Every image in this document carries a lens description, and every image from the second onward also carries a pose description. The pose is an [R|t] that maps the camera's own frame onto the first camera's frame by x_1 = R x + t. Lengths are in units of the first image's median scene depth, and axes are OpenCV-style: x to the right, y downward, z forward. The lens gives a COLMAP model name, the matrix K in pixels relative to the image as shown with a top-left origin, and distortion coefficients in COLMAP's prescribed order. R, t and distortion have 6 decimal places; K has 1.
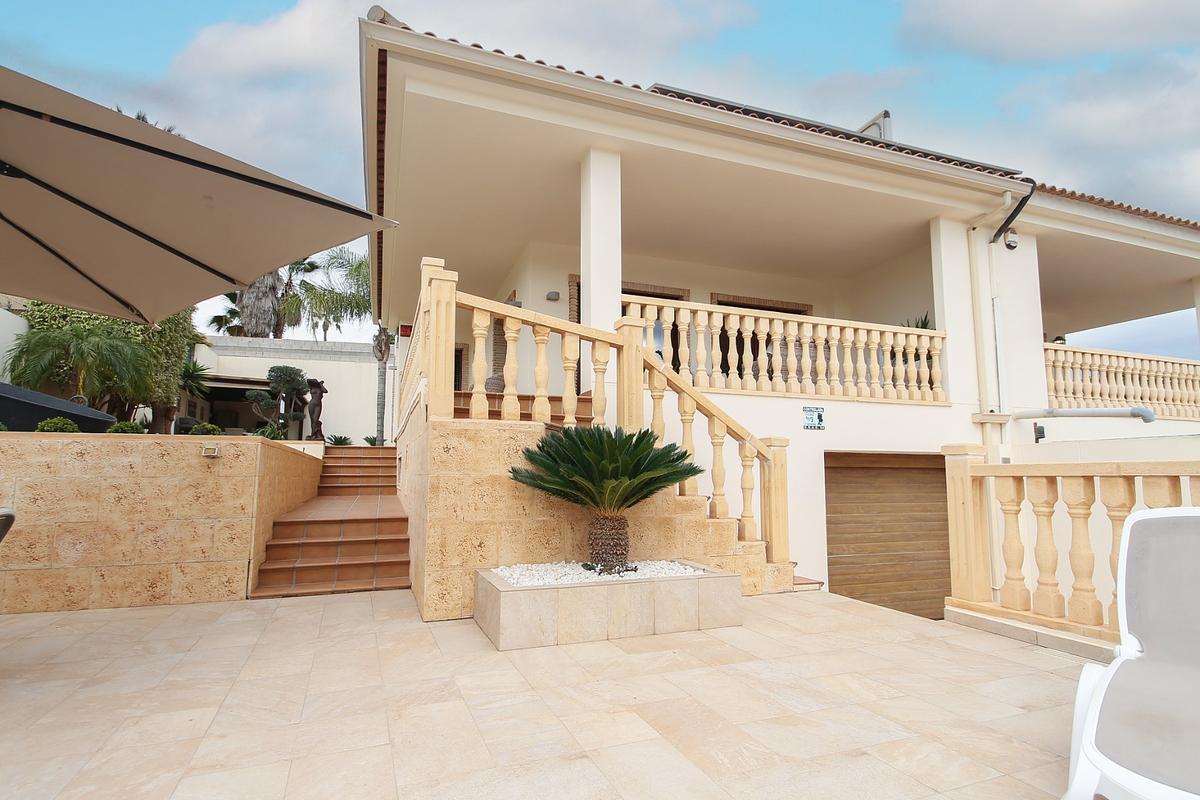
lens RADIAL K [[570.9, 0, 596.3], [0, 570.9, 421.5], [0, 0, 1]] dist [0.023276, -0.007538]
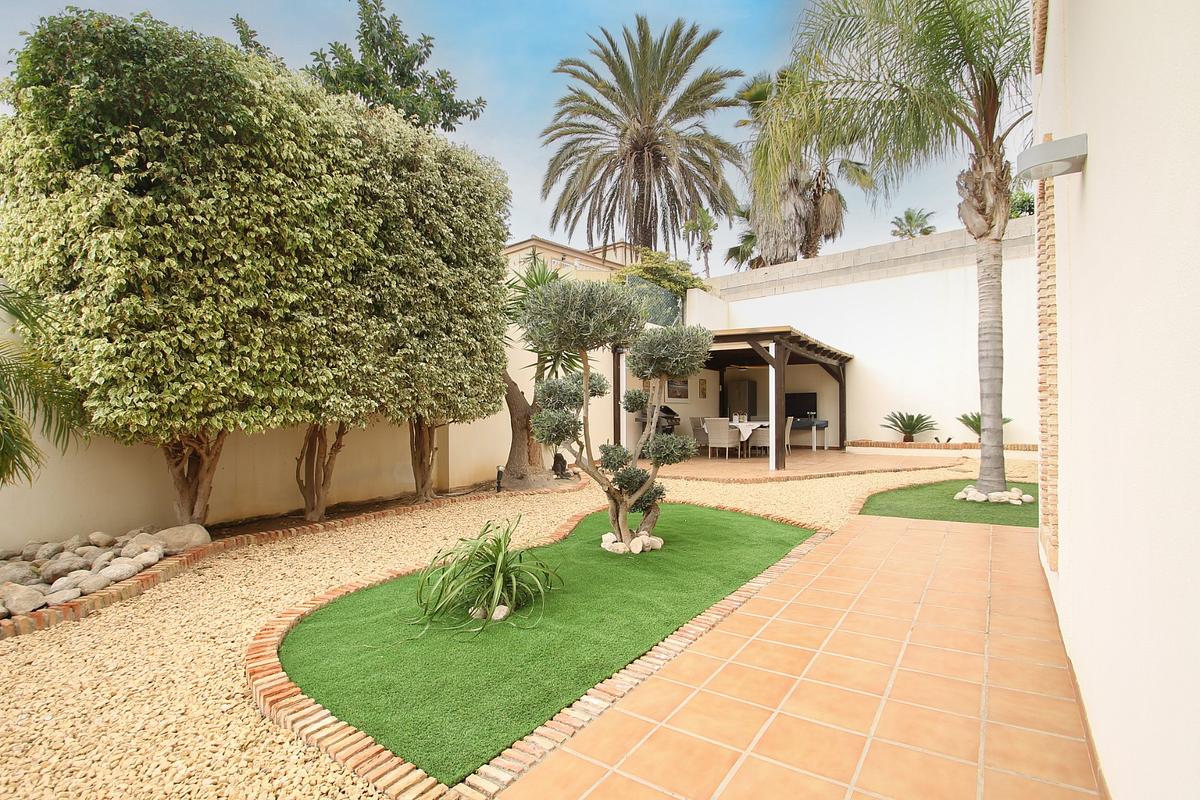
lens RADIAL K [[570.9, 0, 593.2], [0, 570.9, 403.5], [0, 0, 1]] dist [0.023276, -0.007538]
pose [[0.555575, -0.019428, -0.831239, -0.635243], [0.078990, 0.996439, 0.029505, -0.093703], [0.827706, -0.082052, 0.555131, 1.749293]]
